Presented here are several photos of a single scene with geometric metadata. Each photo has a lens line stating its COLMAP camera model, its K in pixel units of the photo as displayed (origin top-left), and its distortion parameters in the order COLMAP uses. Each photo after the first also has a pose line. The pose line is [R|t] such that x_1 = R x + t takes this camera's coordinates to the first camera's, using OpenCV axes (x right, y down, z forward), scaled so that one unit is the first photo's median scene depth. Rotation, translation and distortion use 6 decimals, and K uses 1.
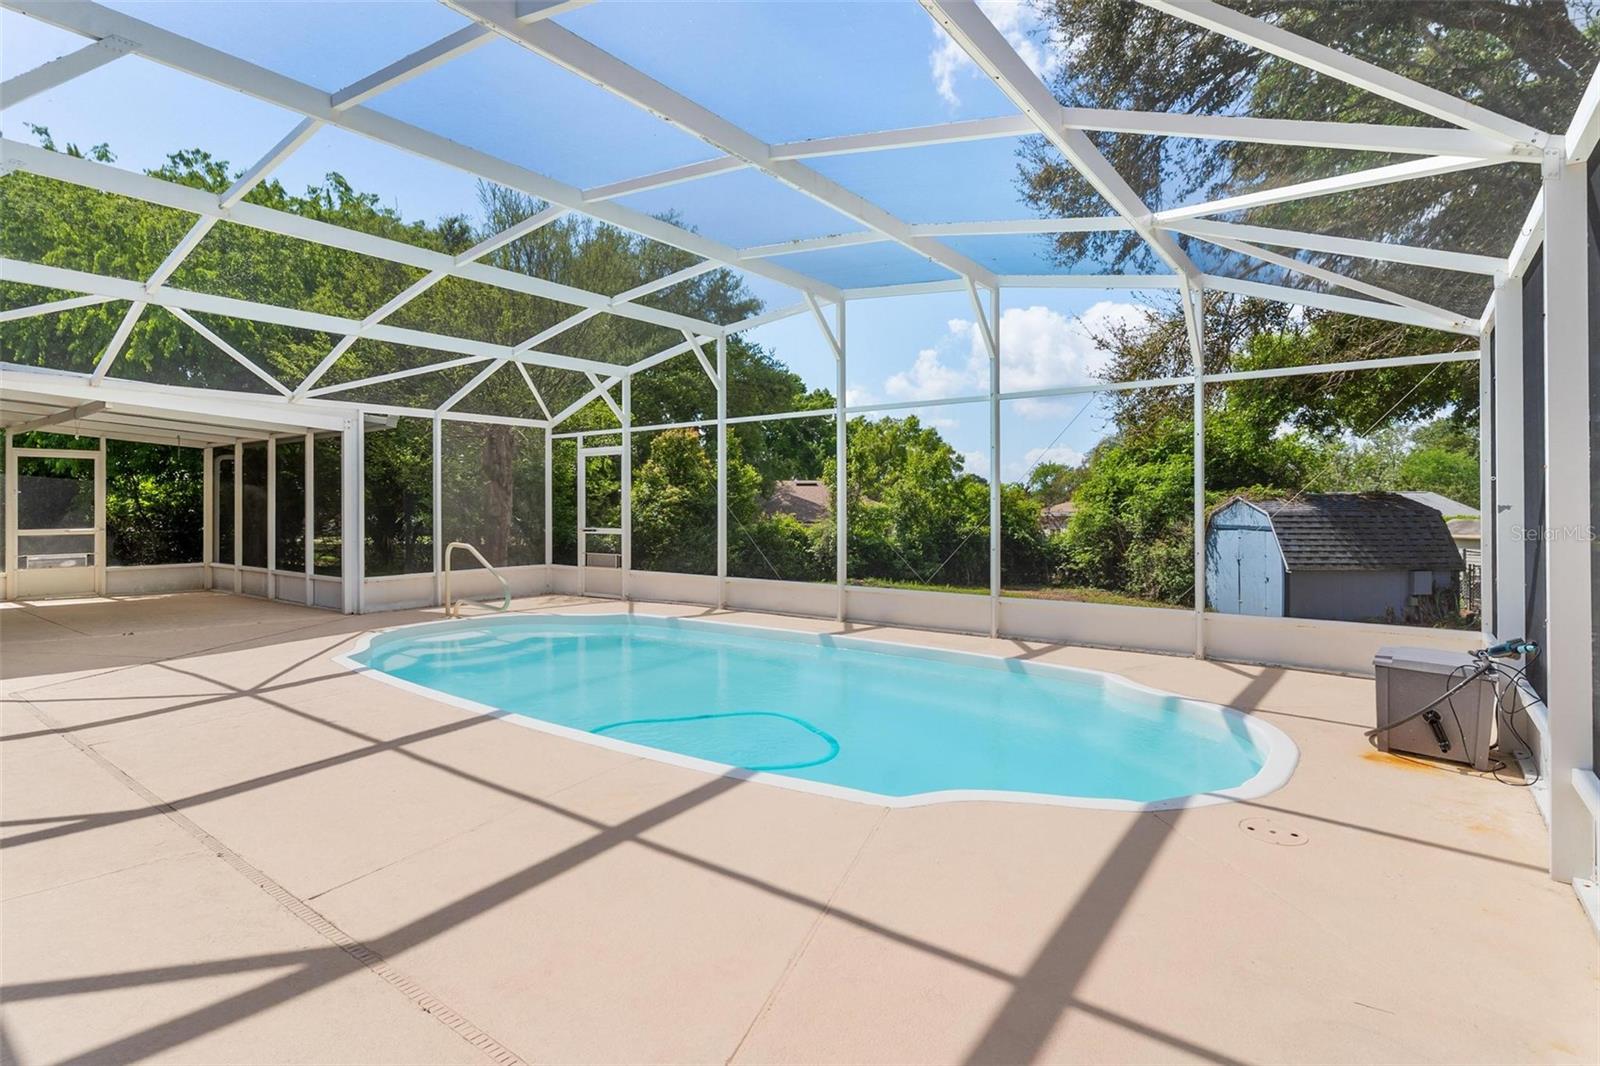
lens RADIAL K [[778.0, 0, 811.2], [0, 778.0, 519.0], [0, 0, 1]] dist [0.002728, -0.000794]
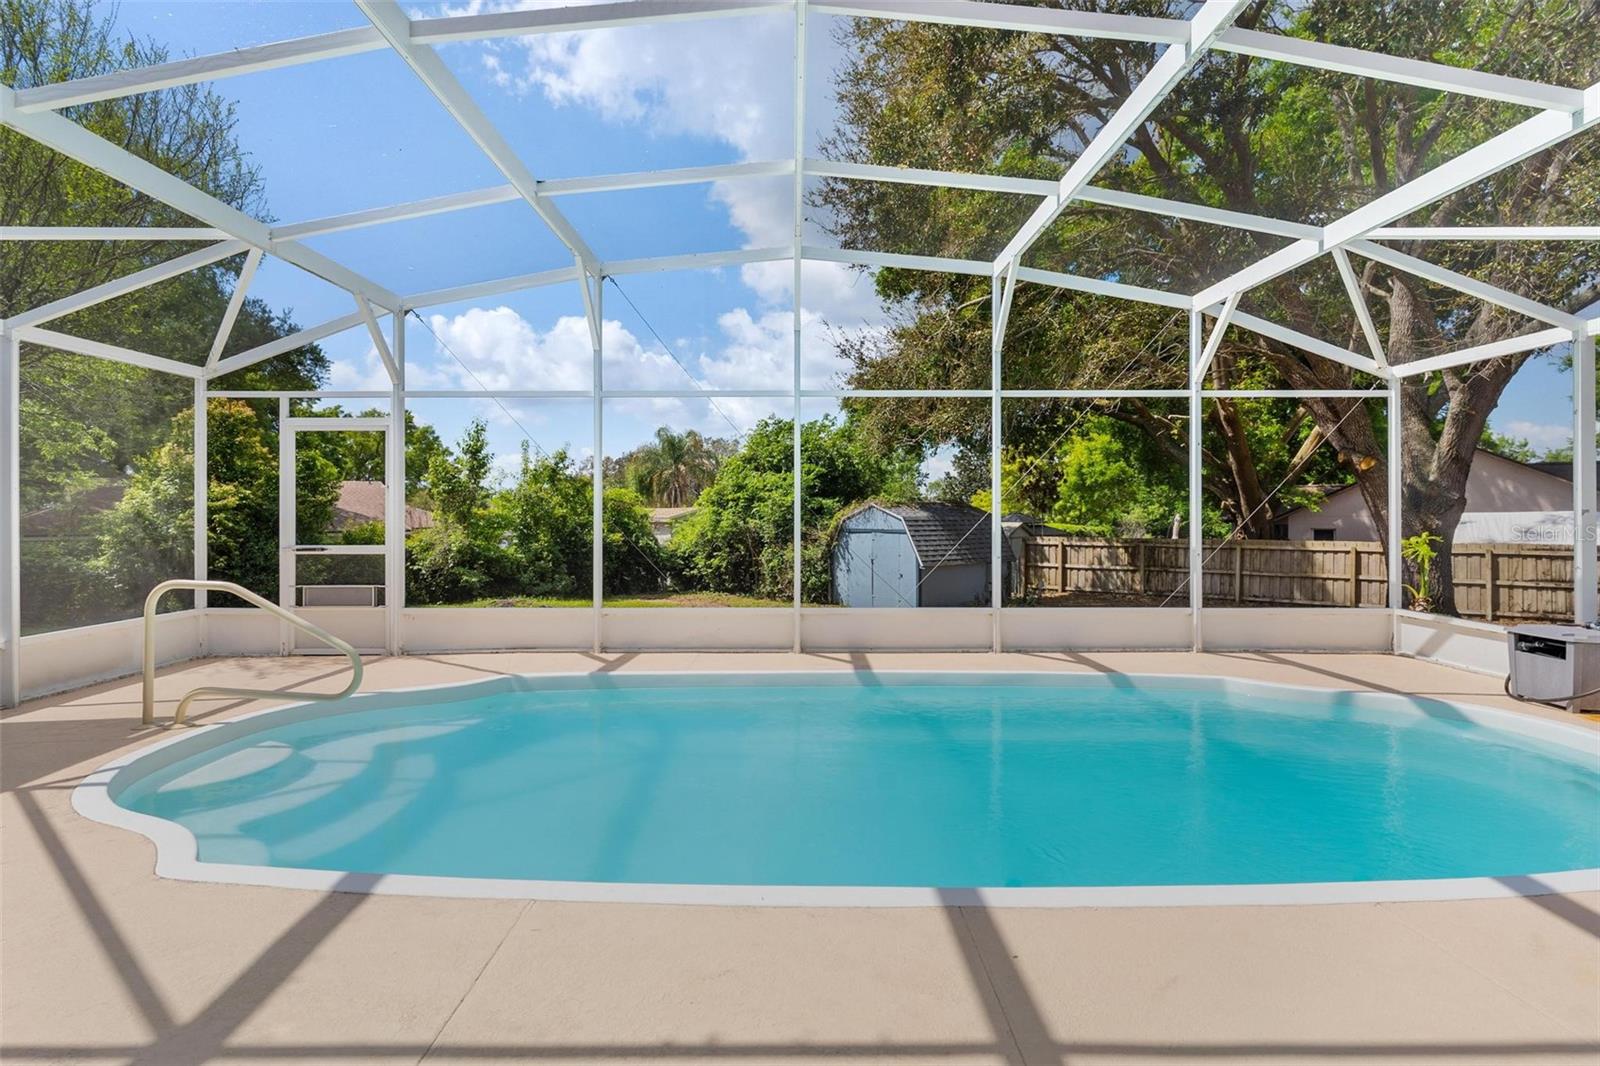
lens RADIAL K [[778.0, 0, 793.4], [0, 778.0, 522.6], [0, 0, 1]] dist [0.002728, -0.000794]
pose [[0.806242, -0.007294, 0.591541, -0.186596], [0.009174, 0.999958, -0.000174, -0.001841], [-0.591515, 0.005567, 0.806275, 0.143960]]
